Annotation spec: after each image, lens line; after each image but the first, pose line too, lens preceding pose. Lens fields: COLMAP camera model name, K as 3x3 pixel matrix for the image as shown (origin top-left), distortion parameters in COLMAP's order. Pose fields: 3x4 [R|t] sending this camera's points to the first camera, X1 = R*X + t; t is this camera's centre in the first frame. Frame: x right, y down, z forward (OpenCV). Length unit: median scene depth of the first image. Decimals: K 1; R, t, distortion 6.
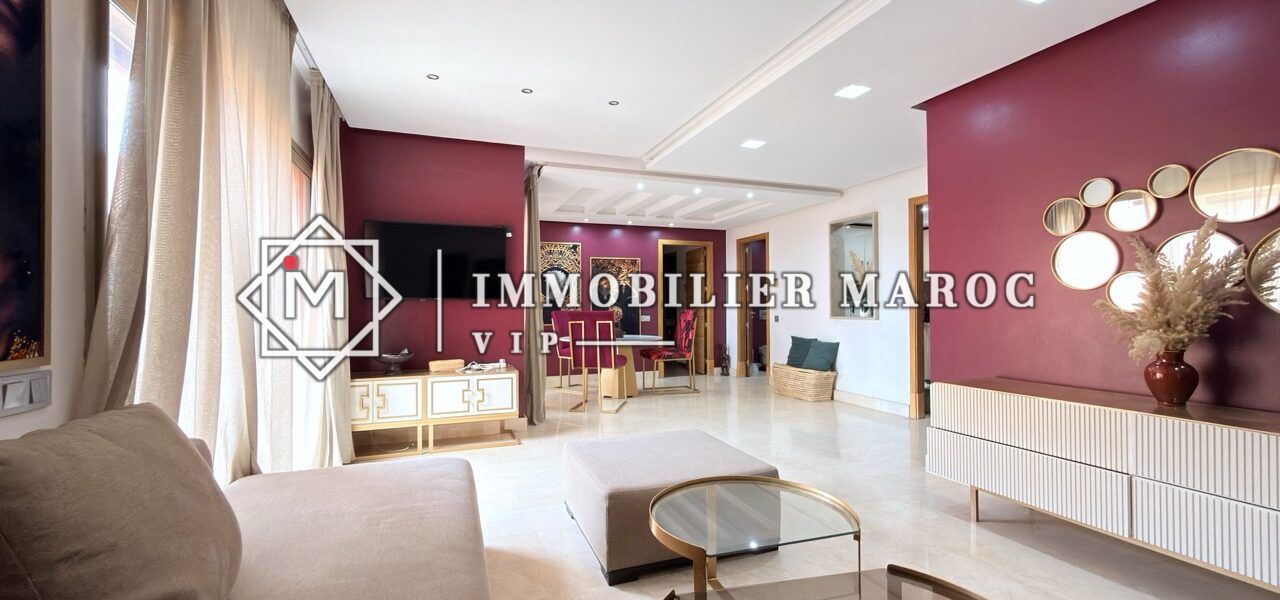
lens RADIAL K [[507.2, 0, 637.6], [0, 507.2, 303.7], [0, 0, 1]] dist [0.000859, 0.000253]
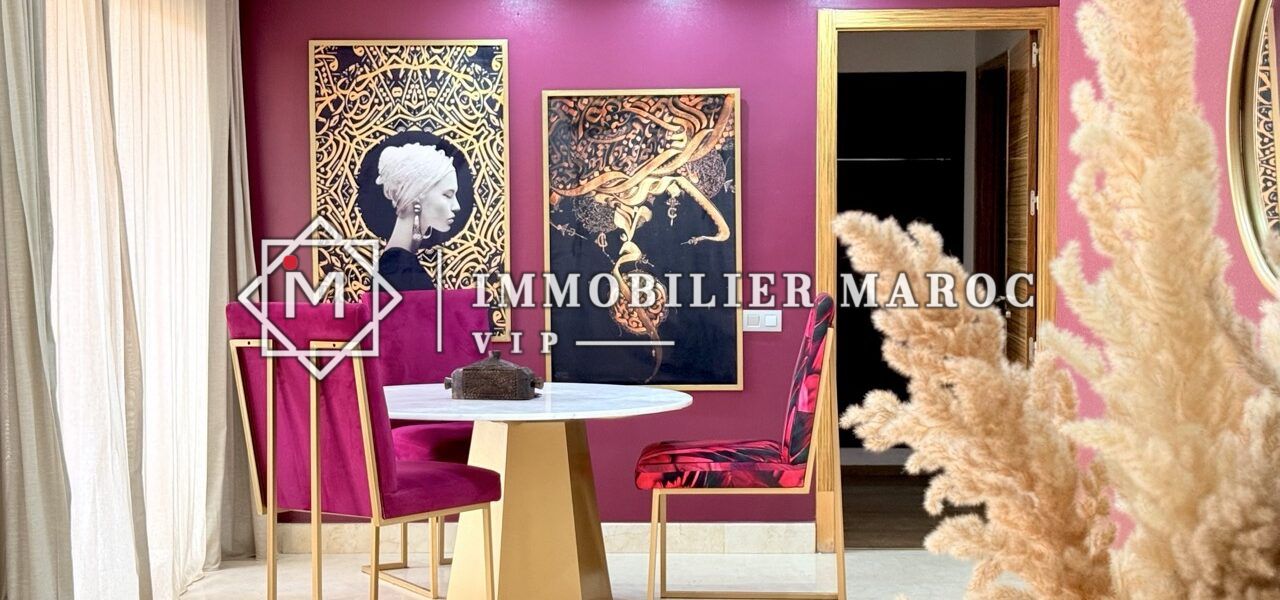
lens RADIAL K [[1788.2, 0, 644.2], [0, 1788.2, 306.1], [0, 0, 1]] dist [0.147672, -0.038067]
pose [[0.928659, 0.014036, -0.370668, 0.317392], [0.001142, 0.999171, 0.040697, -0.016747], [0.370932, -0.038216, 0.927873, 0.135115]]
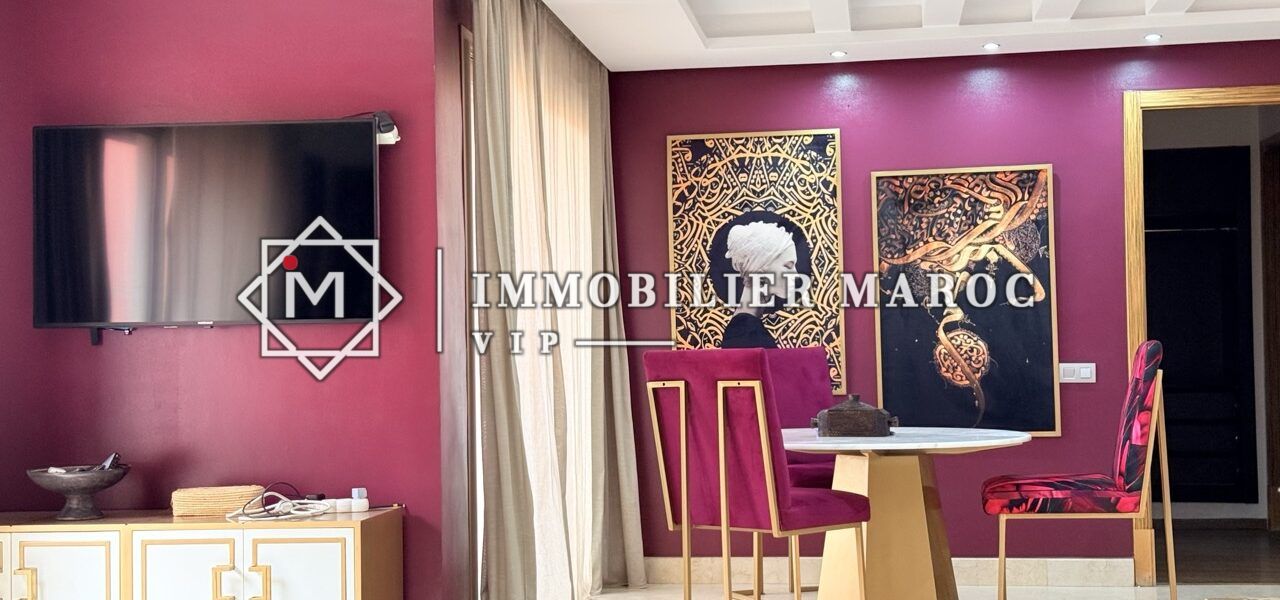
lens RADIAL K [[1788.2, 0, 644.2], [0, 1788.2, 306.1], [0, 0, 1]] dist [0.147672, -0.038067]
pose [[0.876365, -0.023569, -0.481070, 0.309488], [0.018921, 0.999716, -0.014511, 0.001608], [0.481276, 0.003614, 0.876562, -0.010272]]
